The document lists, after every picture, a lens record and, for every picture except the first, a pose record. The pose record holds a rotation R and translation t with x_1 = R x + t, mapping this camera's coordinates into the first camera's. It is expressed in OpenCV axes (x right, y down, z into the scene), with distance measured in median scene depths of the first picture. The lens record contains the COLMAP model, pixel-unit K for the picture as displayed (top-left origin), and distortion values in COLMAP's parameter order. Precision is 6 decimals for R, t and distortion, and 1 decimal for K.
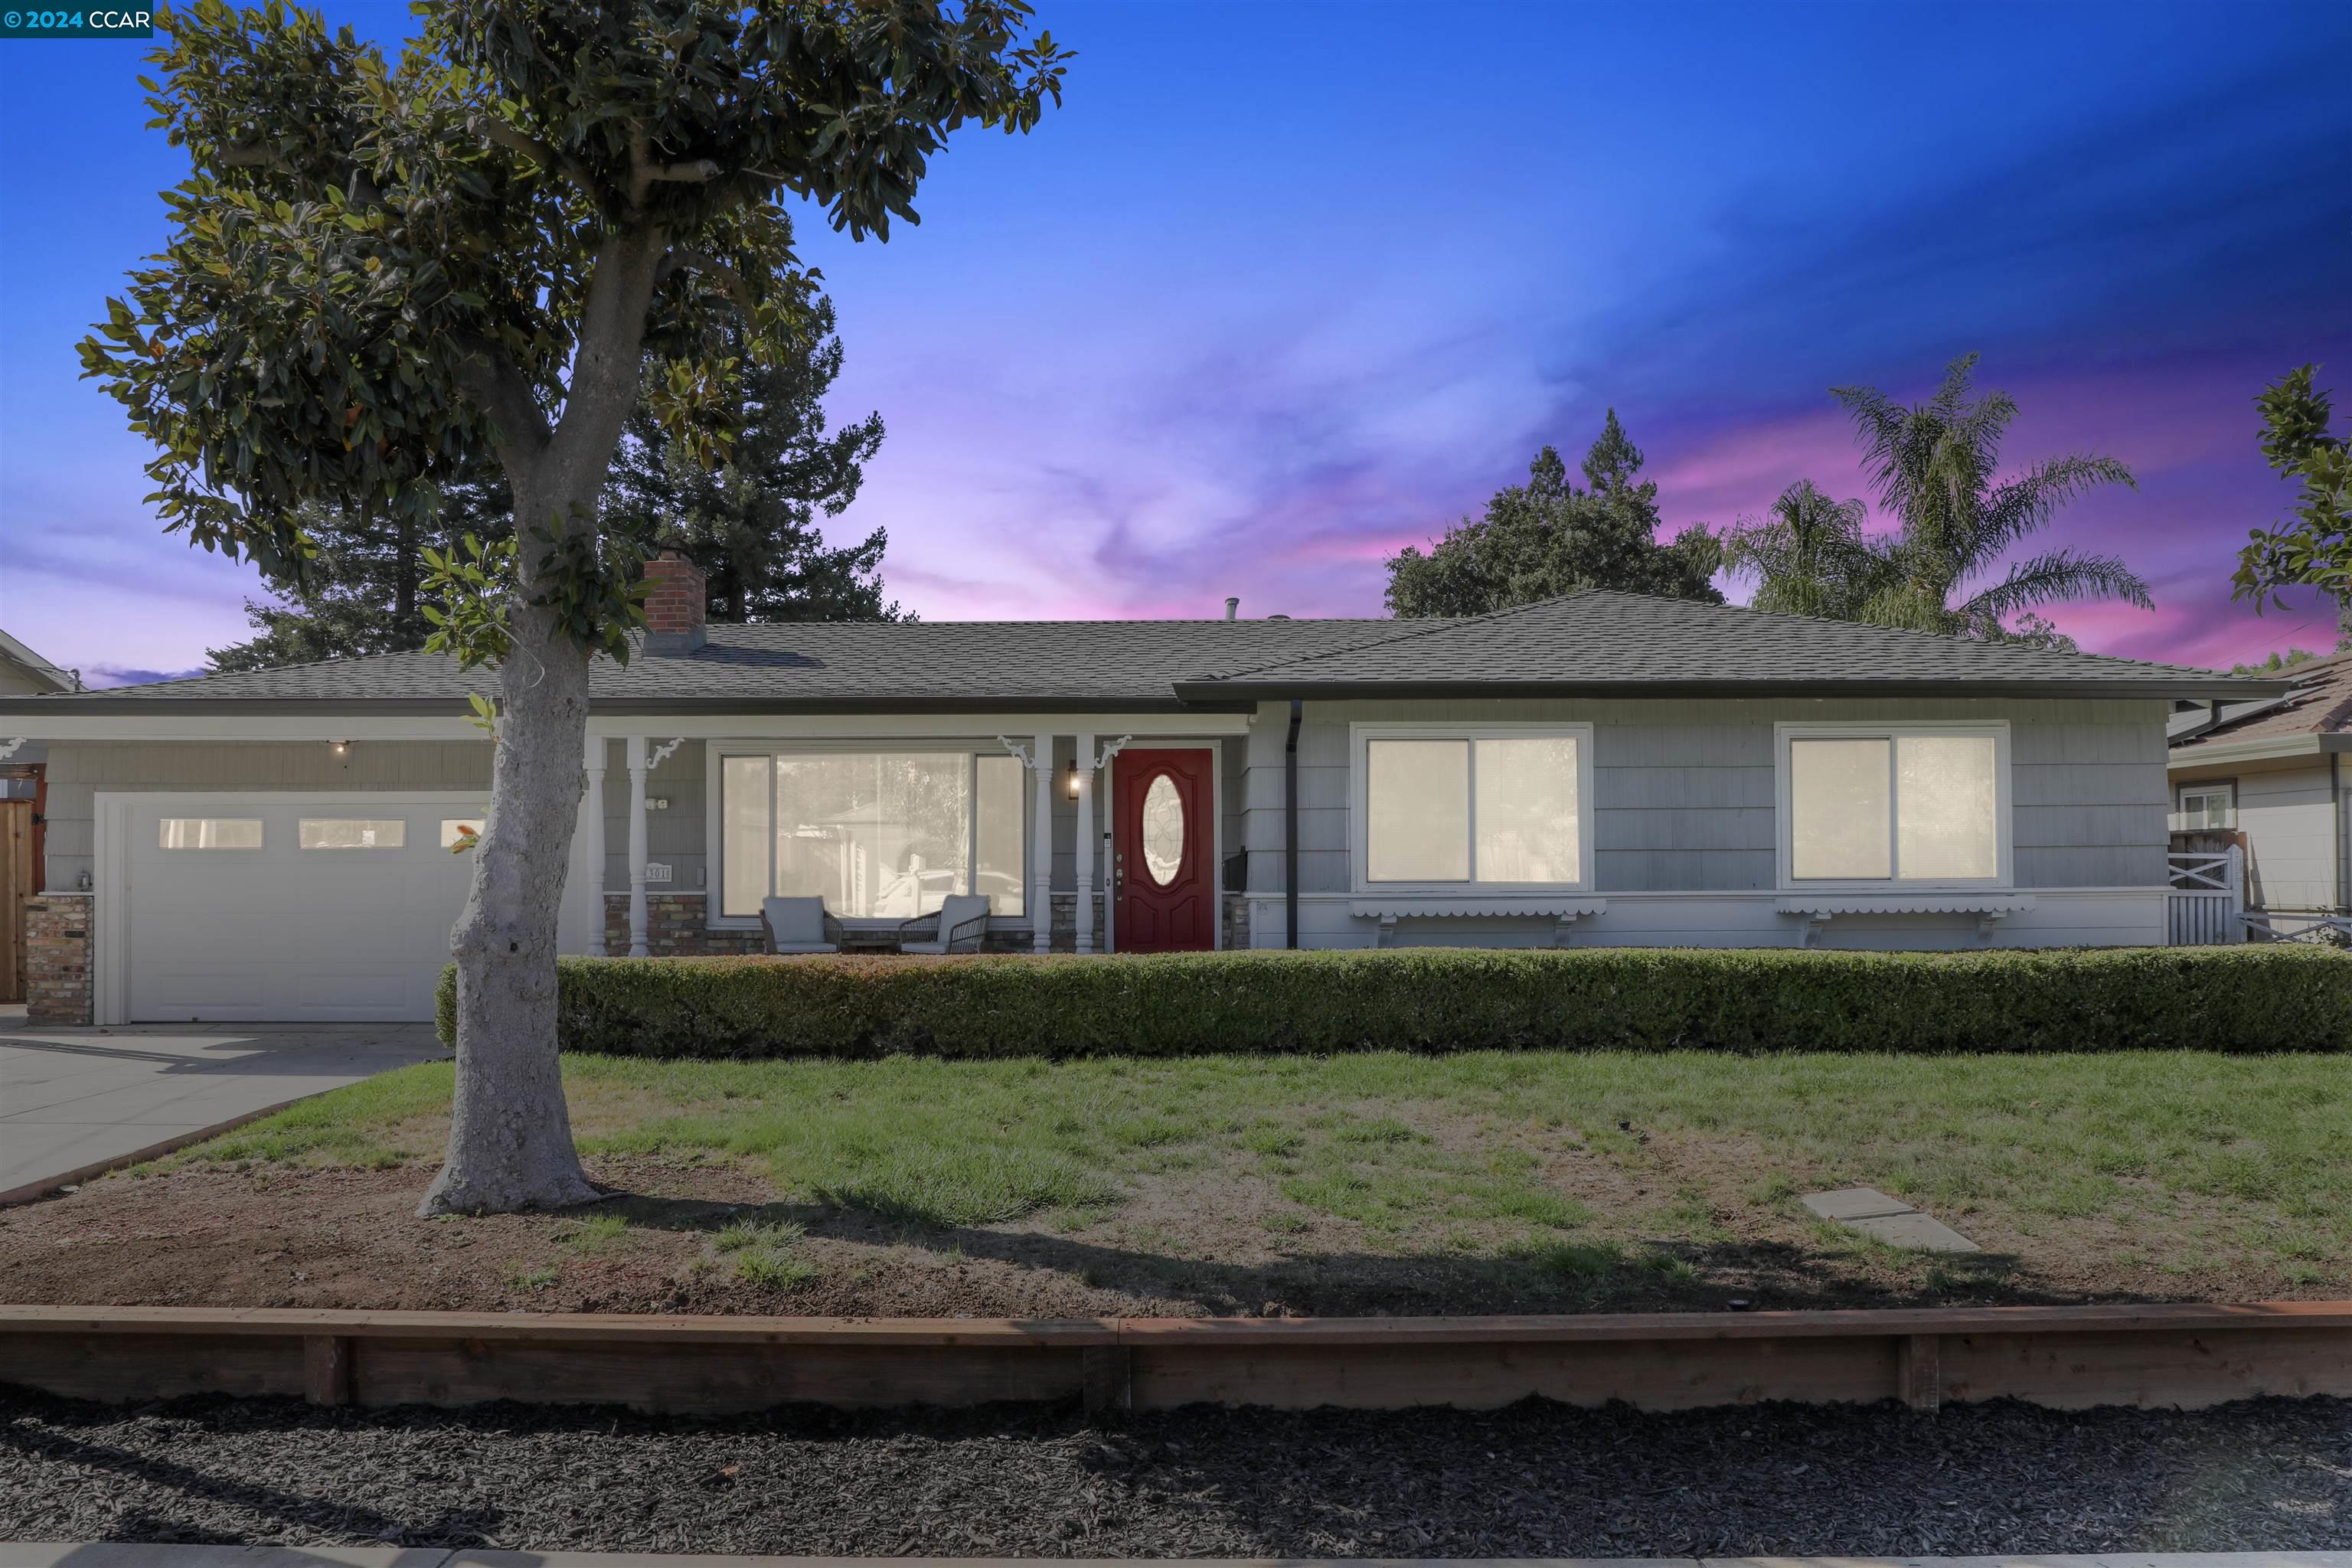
lens RADIAL K [[1631.7, 0, 1188.4], [0, 1631.7, 831.6], [0, 0, 1]] dist [-0.063476, 0.003379]
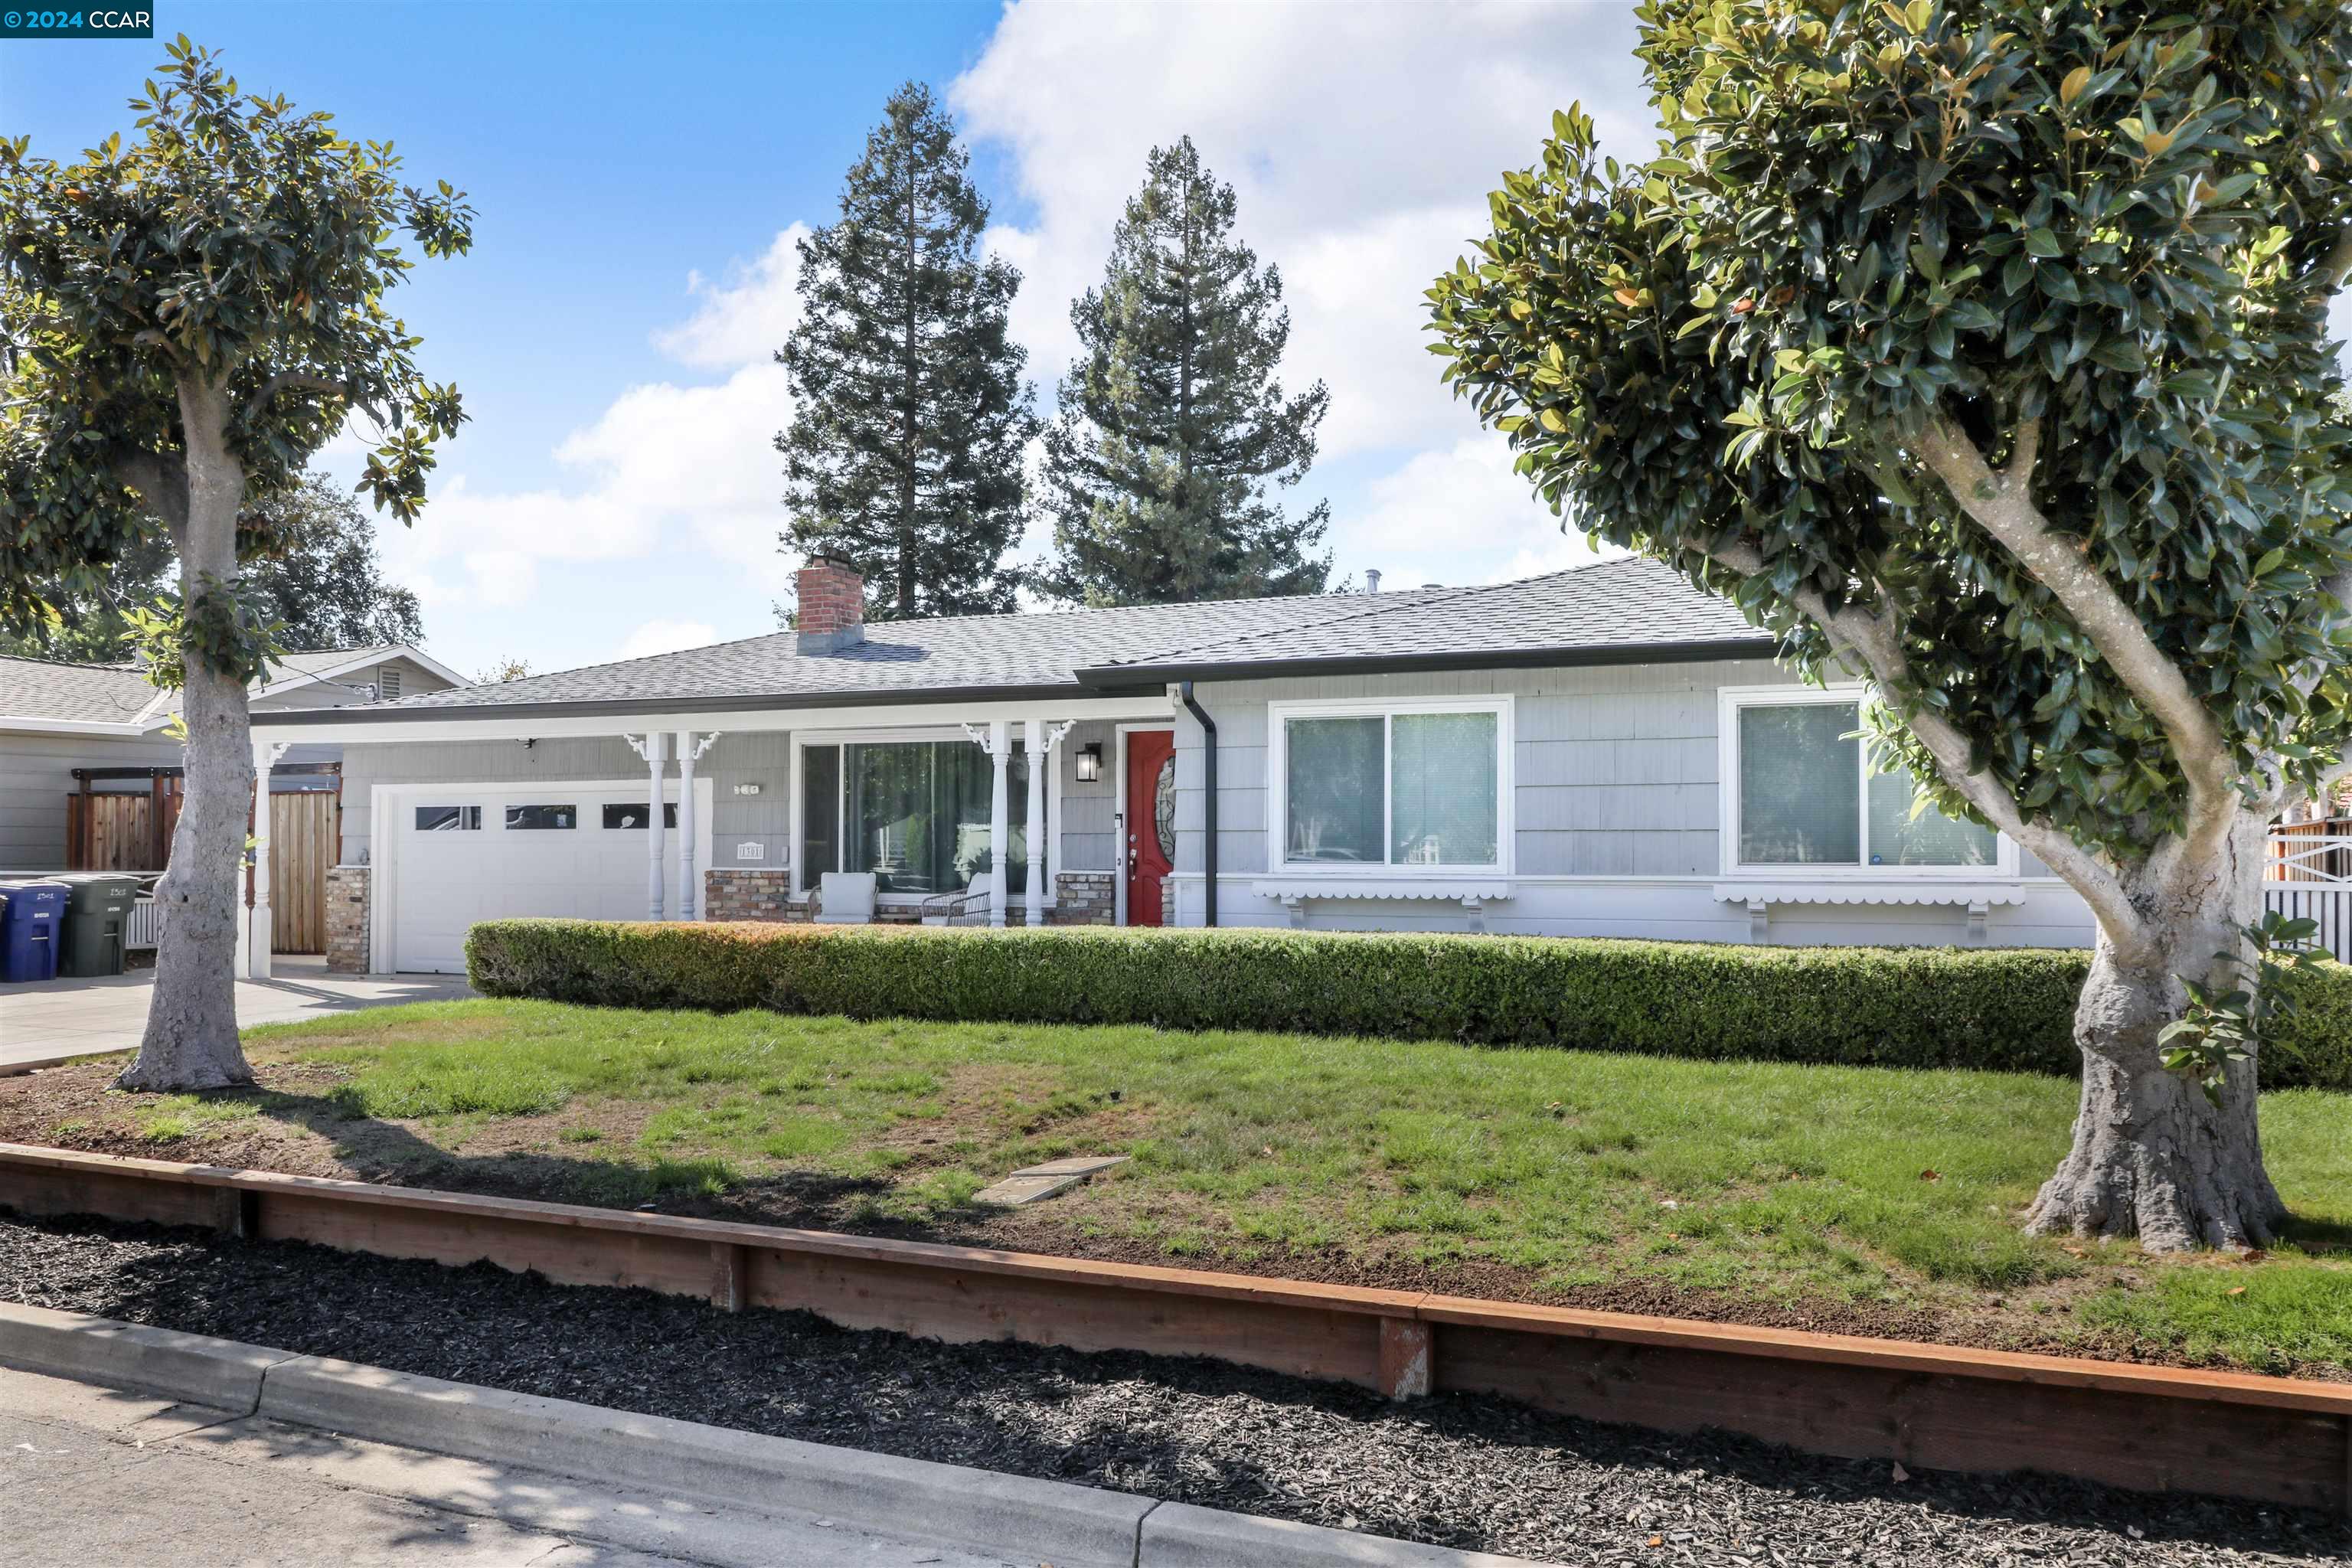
lens RADIAL K [[1793.3, 0, 1176.0], [0, 1793.3, 784.0], [0, 0, 1]] dist [-0.021451, -0.001652]
pose [[0.917809, -0.009656, -0.396905, 0.439998], [0.003025, 0.999845, -0.017331, 0.001441], [0.397011, 0.014706, 0.917696, -0.023551]]
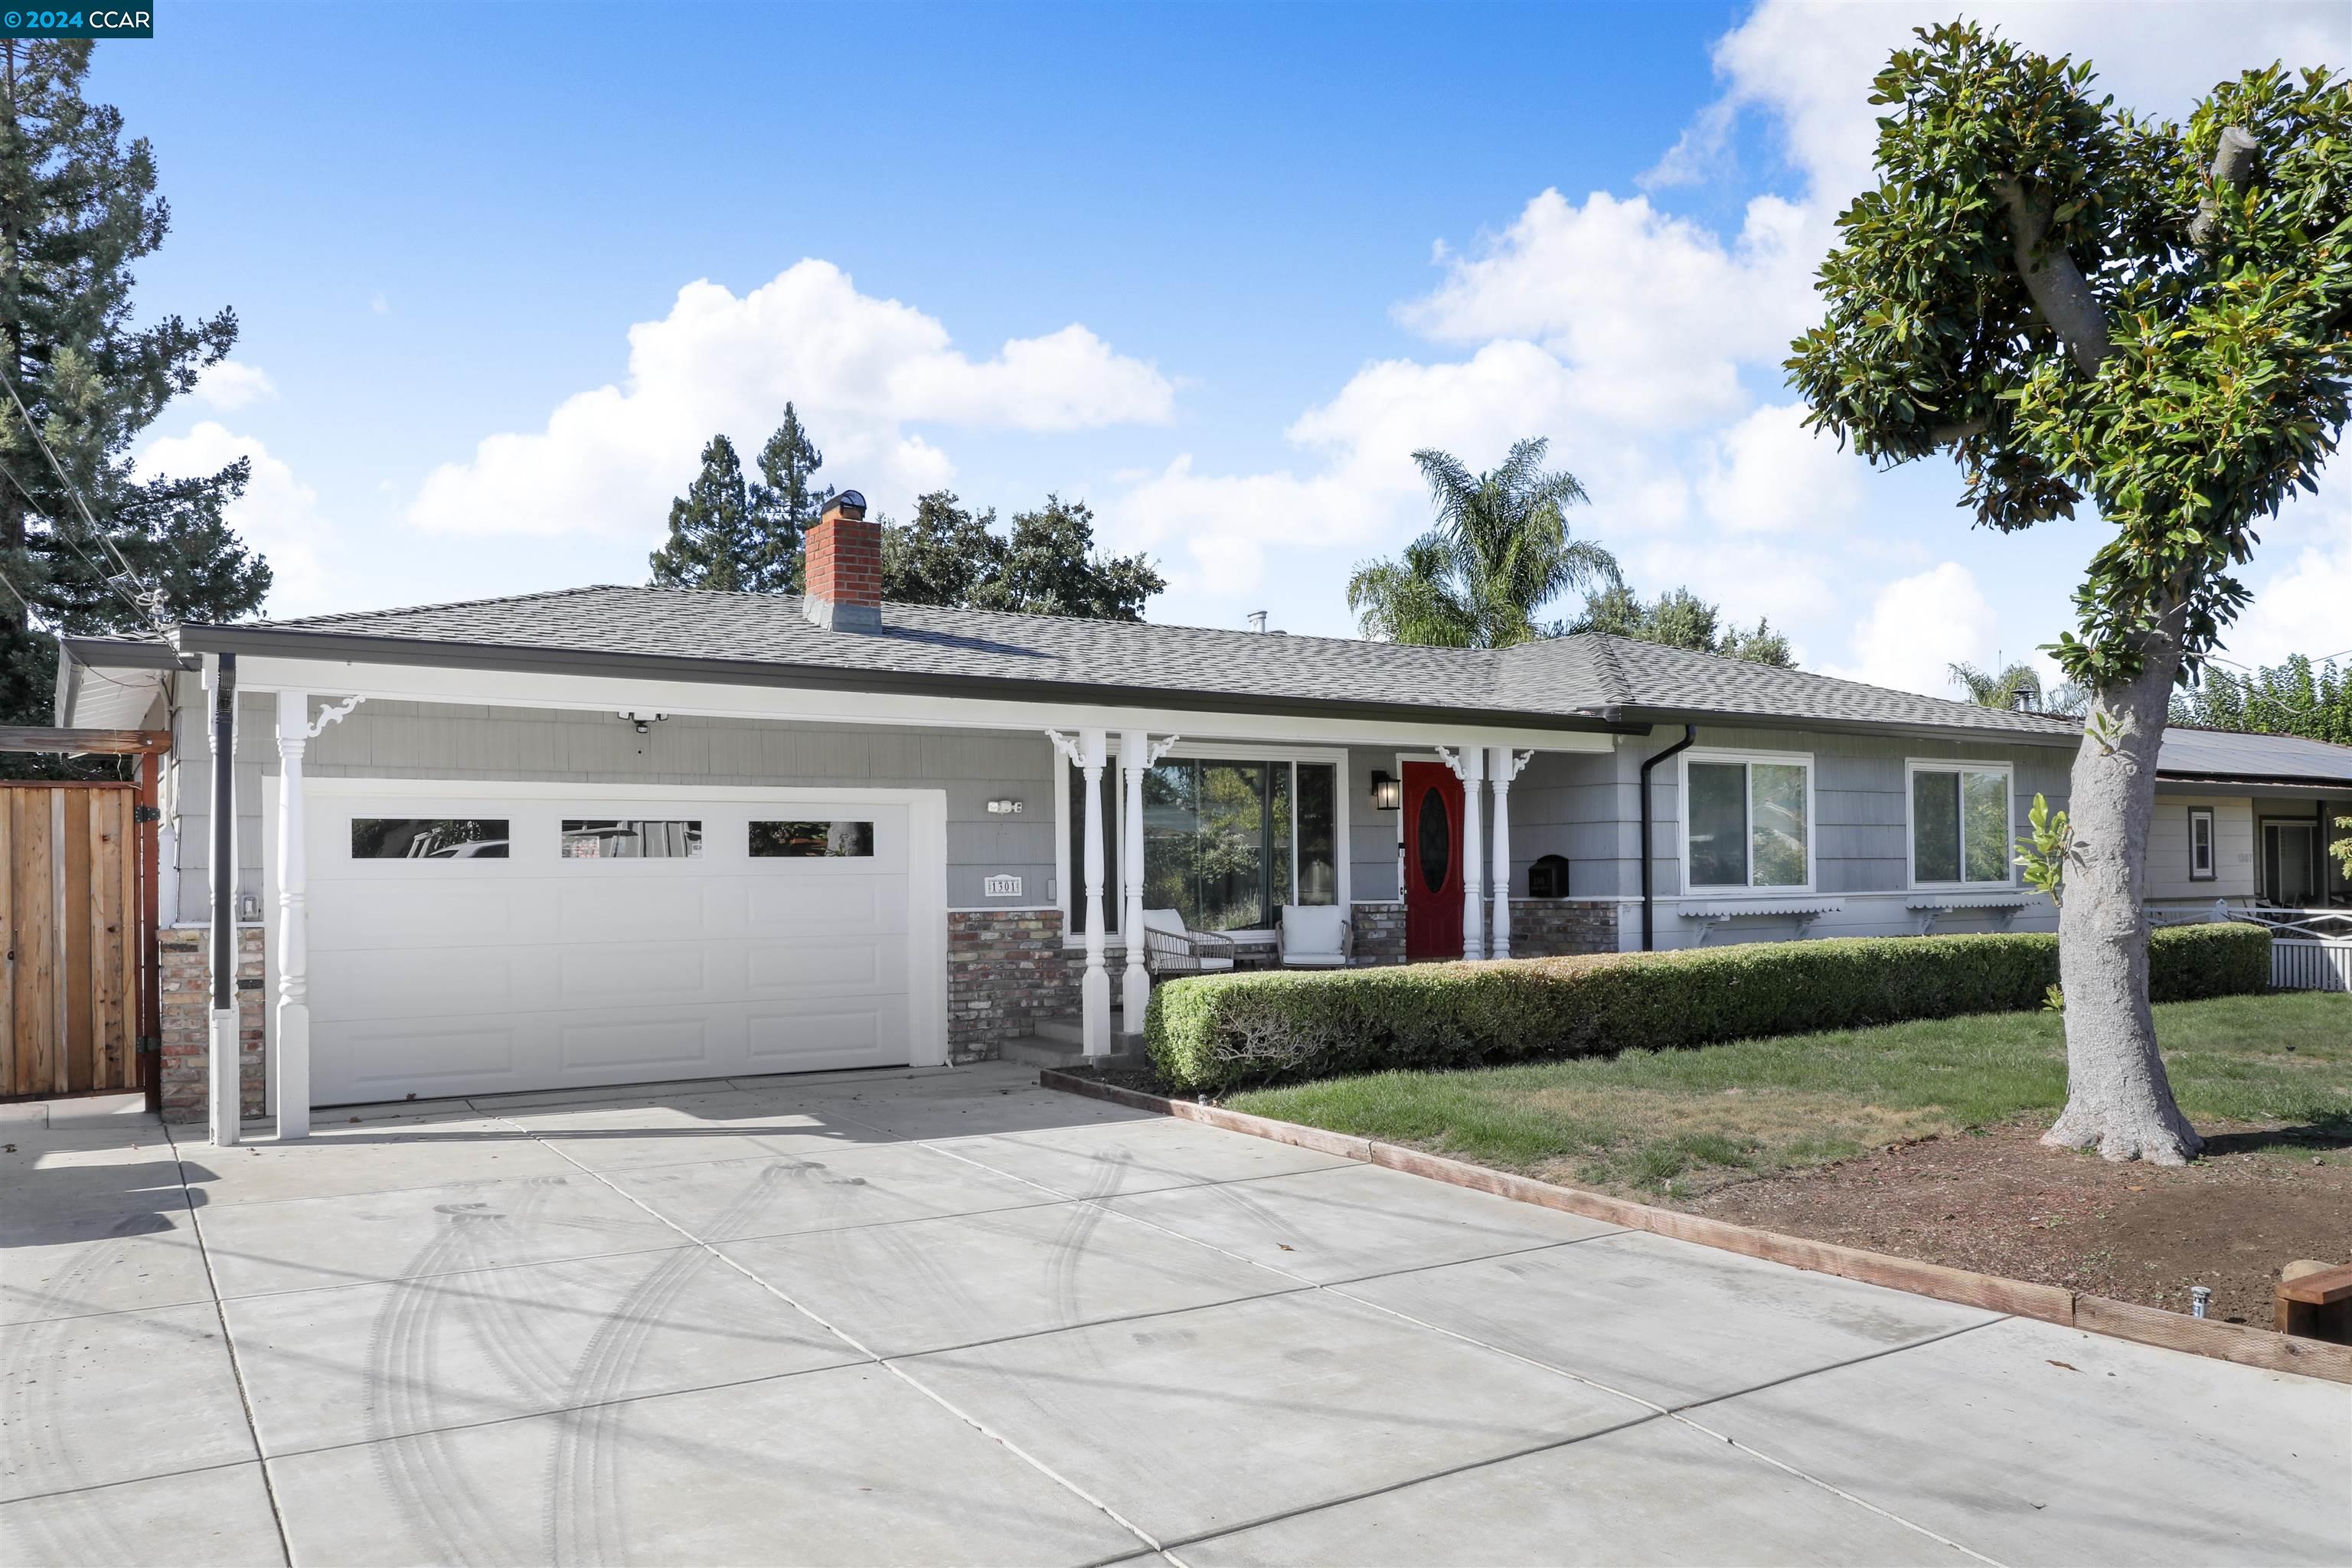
lens RADIAL K [[1793.0, 0, 1176.0], [0, 1793.0, 784.0], [0, 0, 1]] dist [-0.003533, 0.002586]
pose [[0.839403, 0.023342, 0.543007, -0.789480], [-0.000888, 0.999135, -0.041577, 0.010790], [-0.543508, 0.034417, 0.838698, 0.135480]]
